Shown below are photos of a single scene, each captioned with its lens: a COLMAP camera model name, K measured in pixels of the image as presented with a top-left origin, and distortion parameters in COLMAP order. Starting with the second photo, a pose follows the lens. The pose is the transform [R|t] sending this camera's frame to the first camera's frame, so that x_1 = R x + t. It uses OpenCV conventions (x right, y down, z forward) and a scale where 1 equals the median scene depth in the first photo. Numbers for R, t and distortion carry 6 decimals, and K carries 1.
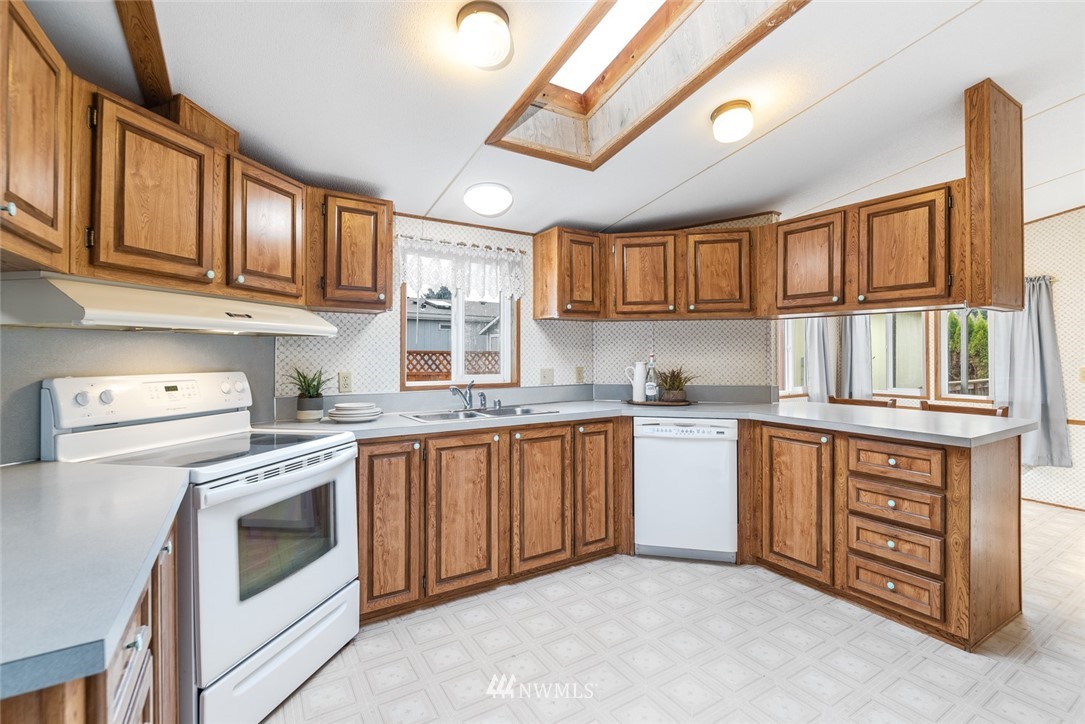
lens RADIAL K [[478.7, 0, 546.3], [0, 478.7, 351.5], [0, 0, 1]] dist [-0.003941, -0.000556]
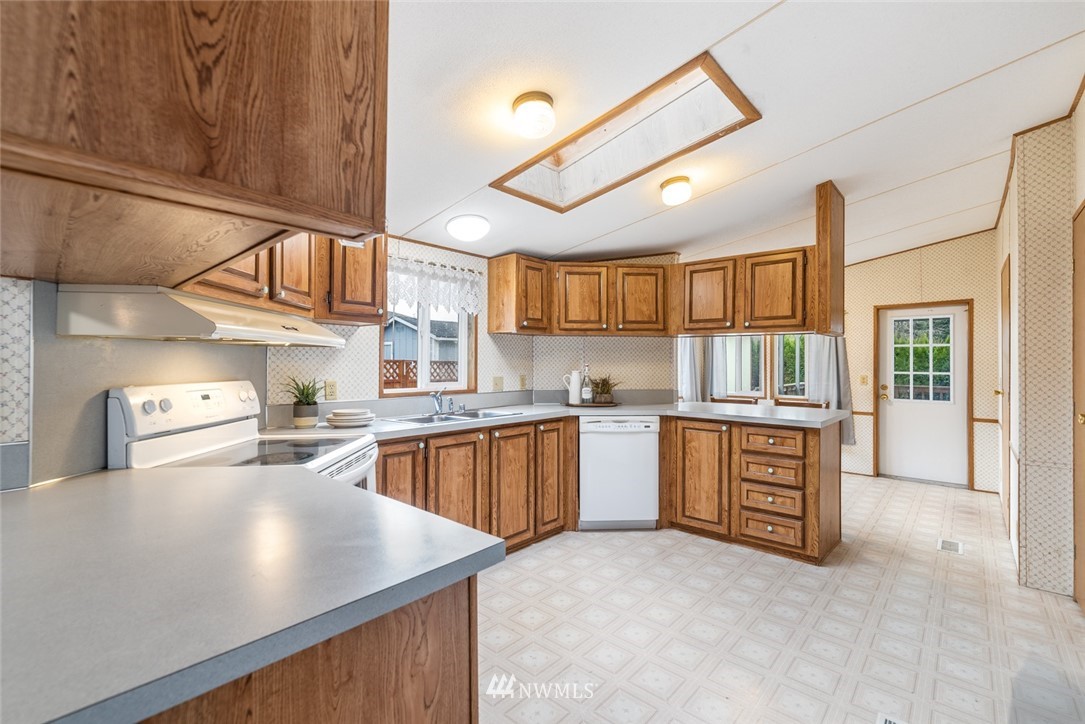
lens RADIAL K [[468.6, 0, 542.5], [0, 468.6, 362.0], [0, 0, 1]] dist [0.000092, -0.000042]
pose [[0.960491, 0.004789, 0.278270, -0.272134], [-0.005938, 0.999977, 0.003284, -0.004289], [-0.278248, -0.004807, 0.960497, -0.127111]]
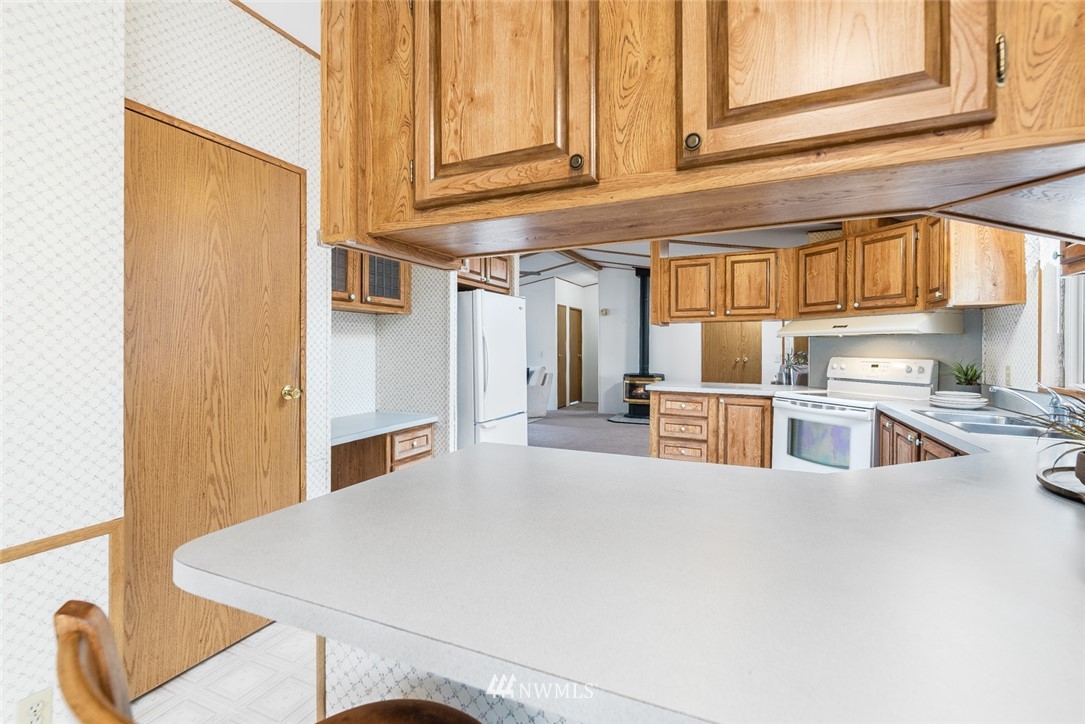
lens RADIAL K [[479.7, 0, 542.5], [0, 479.7, 362.0], [0, 0, 1]] dist [-0.000871, -0.000436]
pose [[-0.830229, 0.012543, -0.557281, 0.969768], [-0.001367, 0.999698, 0.024537, 0.013652], [0.557420, 0.021134, -0.829961, 1.346366]]
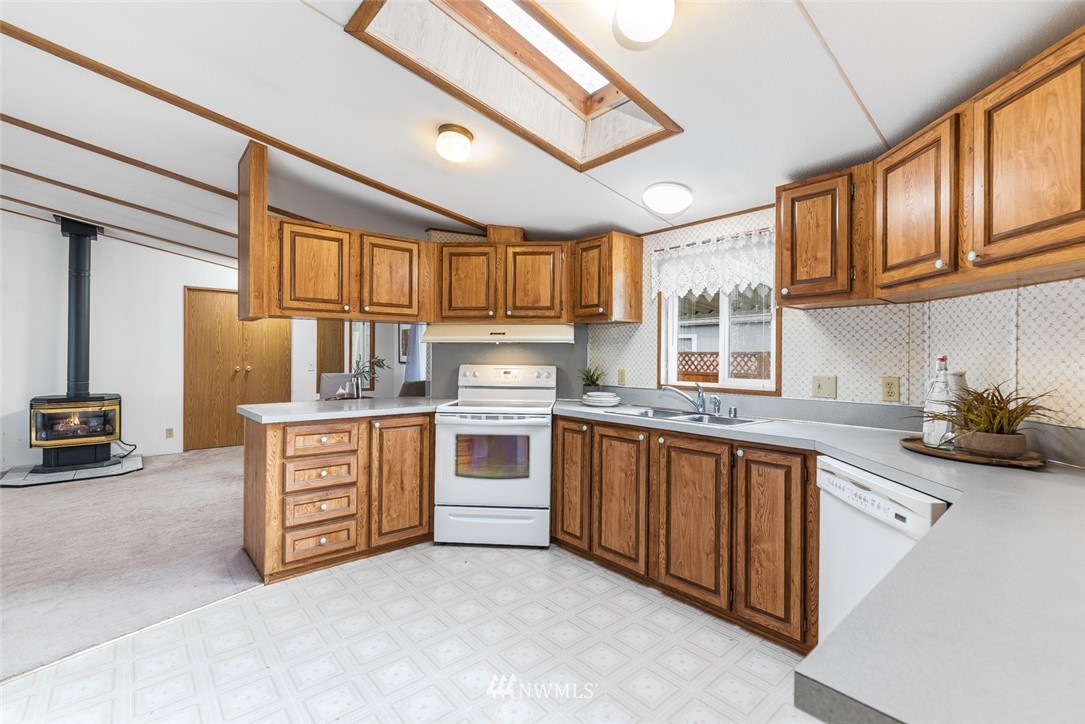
lens RADIAL K [[479.7, 0, 542.5], [0, 479.7, 362.0], [0, 0, 1]] dist [-0.000871, -0.000436]
pose [[0.161676, 0.013051, -0.986758, 0.850379], [-0.000326, 0.999913, 0.013171, 0.006621], [0.986844, -0.001808, 0.161666, 0.611752]]
